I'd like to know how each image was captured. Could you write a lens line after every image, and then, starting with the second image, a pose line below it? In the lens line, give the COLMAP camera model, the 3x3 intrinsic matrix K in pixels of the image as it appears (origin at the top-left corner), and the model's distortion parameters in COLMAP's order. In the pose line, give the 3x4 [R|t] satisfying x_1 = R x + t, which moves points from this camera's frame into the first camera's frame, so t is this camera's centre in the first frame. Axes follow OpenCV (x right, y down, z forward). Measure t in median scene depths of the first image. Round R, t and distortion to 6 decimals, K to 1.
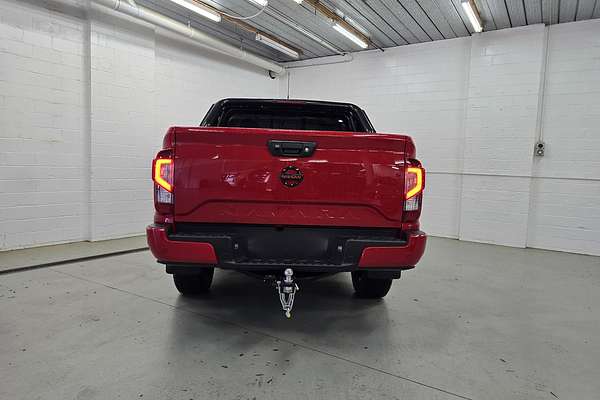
lens RADIAL K [[408.5, 0, 297.6], [0, 408.5, 197.7], [0, 0, 1]] dist [0.018770, -0.010662]
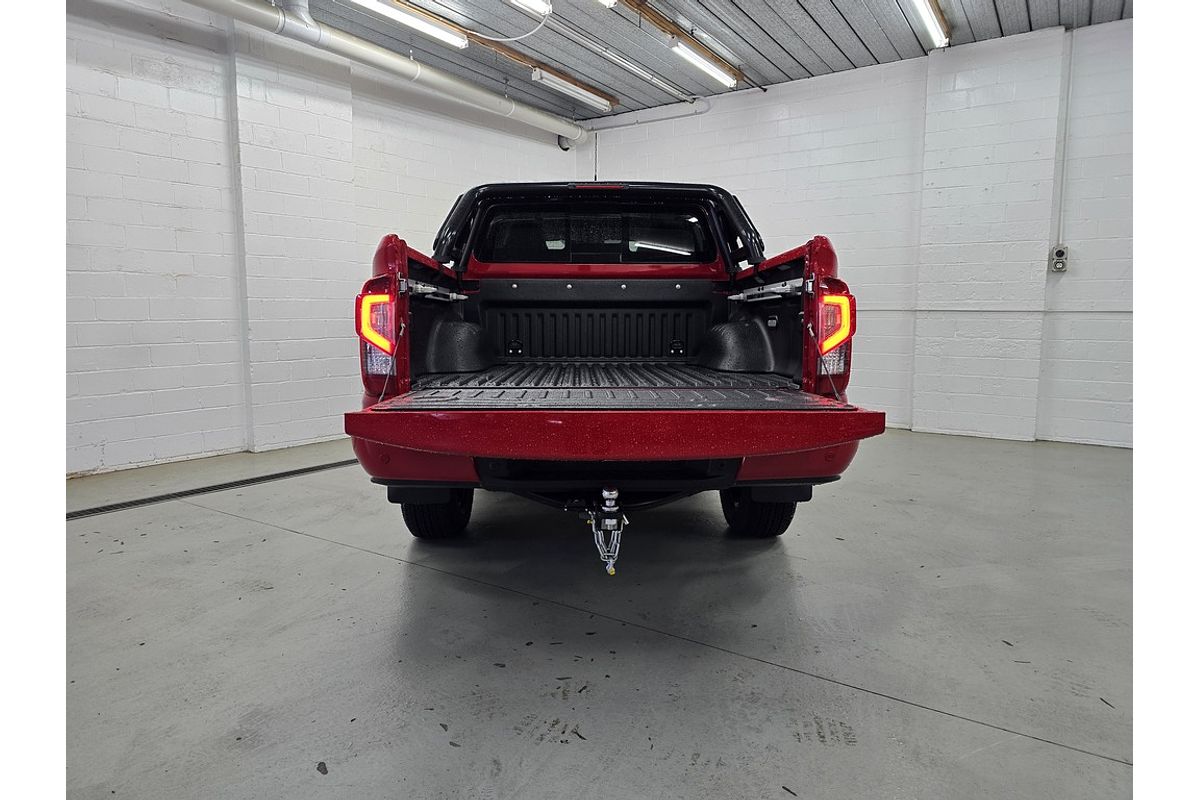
lens RADIAL K [[724.0, 0, 598.1], [0, 724.0, 390.1], [0, 0, 1]] dist [0.020209, -0.013497]
pose [[0.999253, -0.030653, -0.023515, -0.005403], [0.031379, 0.999023, 0.031125, 0.006875], [0.022538, -0.031840, 0.999239, 0.016458]]
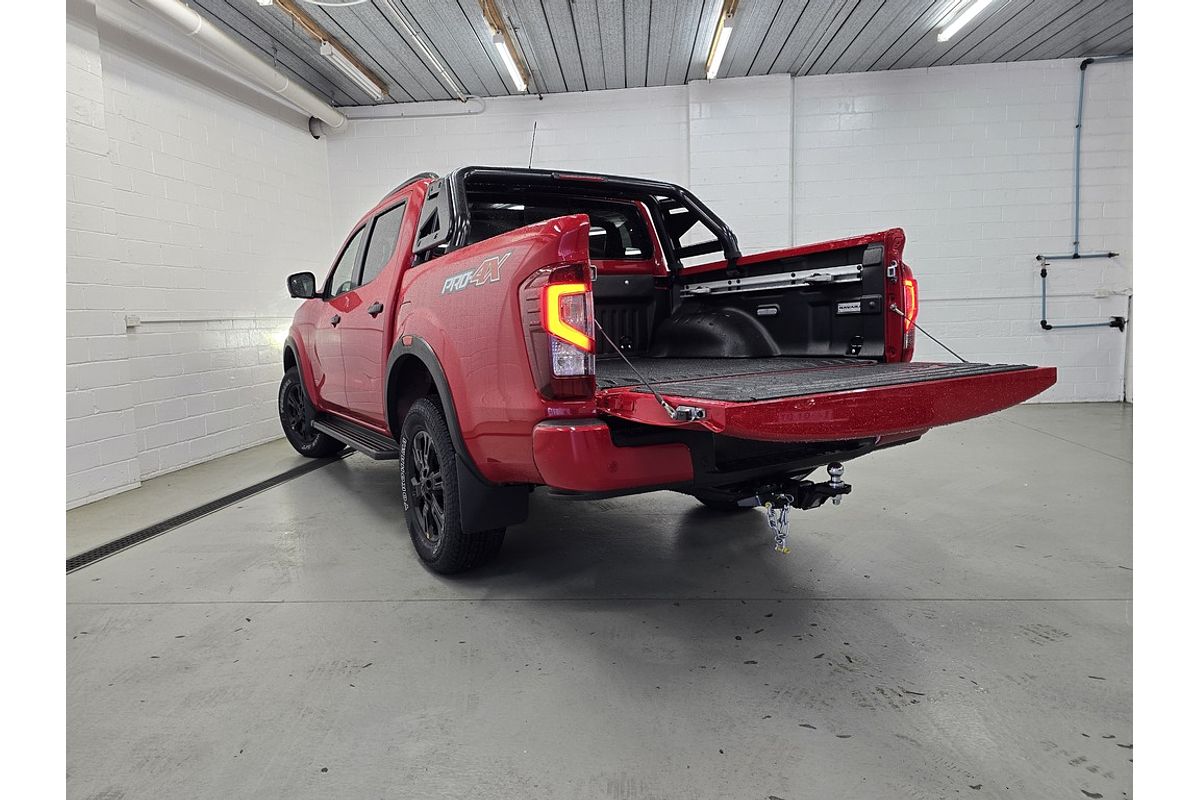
lens RADIAL K [[724.0, 0, 594.8], [0, 724.0, 392.9], [0, 0, 1]] dist [0.020209, -0.013497]
pose [[0.878907, -0.115235, 0.462864, -0.394614], [0.100444, 0.993333, 0.056574, -0.007257], [-0.466297, -0.003231, 0.884622, 0.131394]]
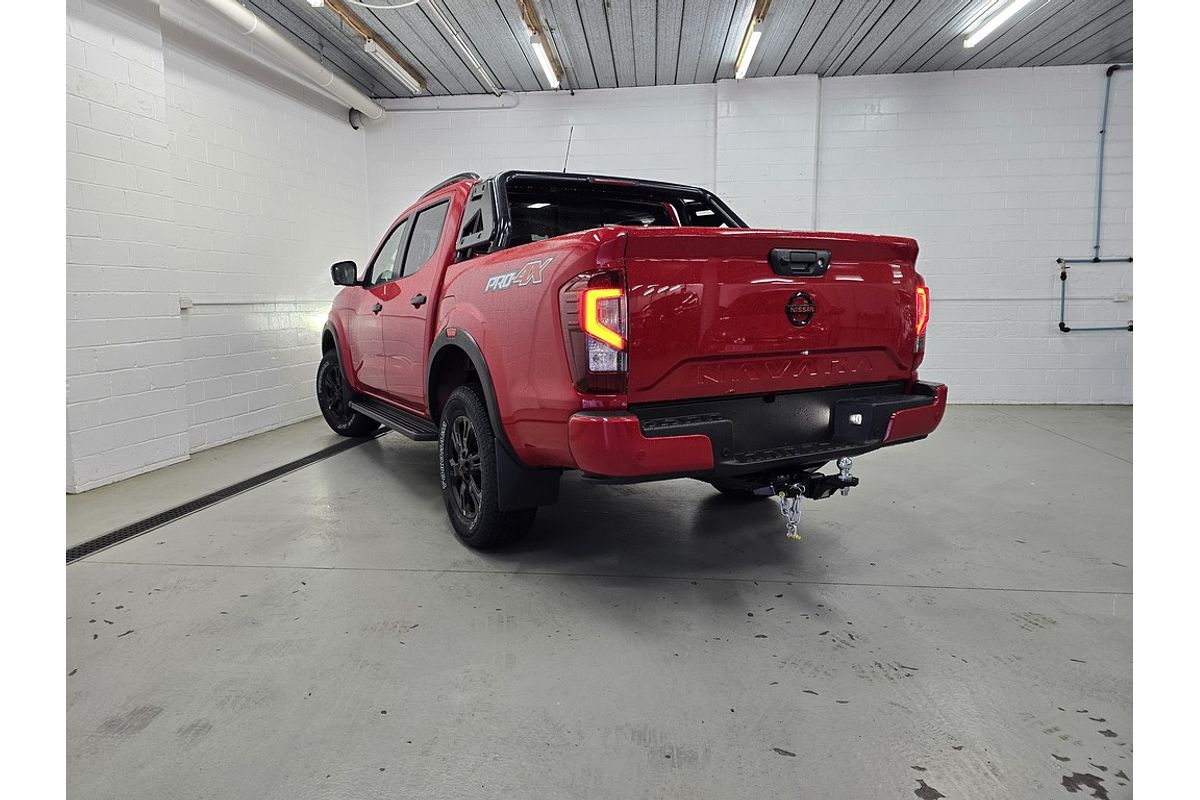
lens RADIAL K [[724.0, 0, 594.0], [0, 724.0, 383.9], [0, 0, 1]] dist [0.020209, -0.013497]
pose [[0.893584, -0.093849, 0.438976, -0.426233], [0.074302, 0.995335, 0.061544, -0.017300], [-0.442704, -0.022378, 0.896389, 0.090920]]
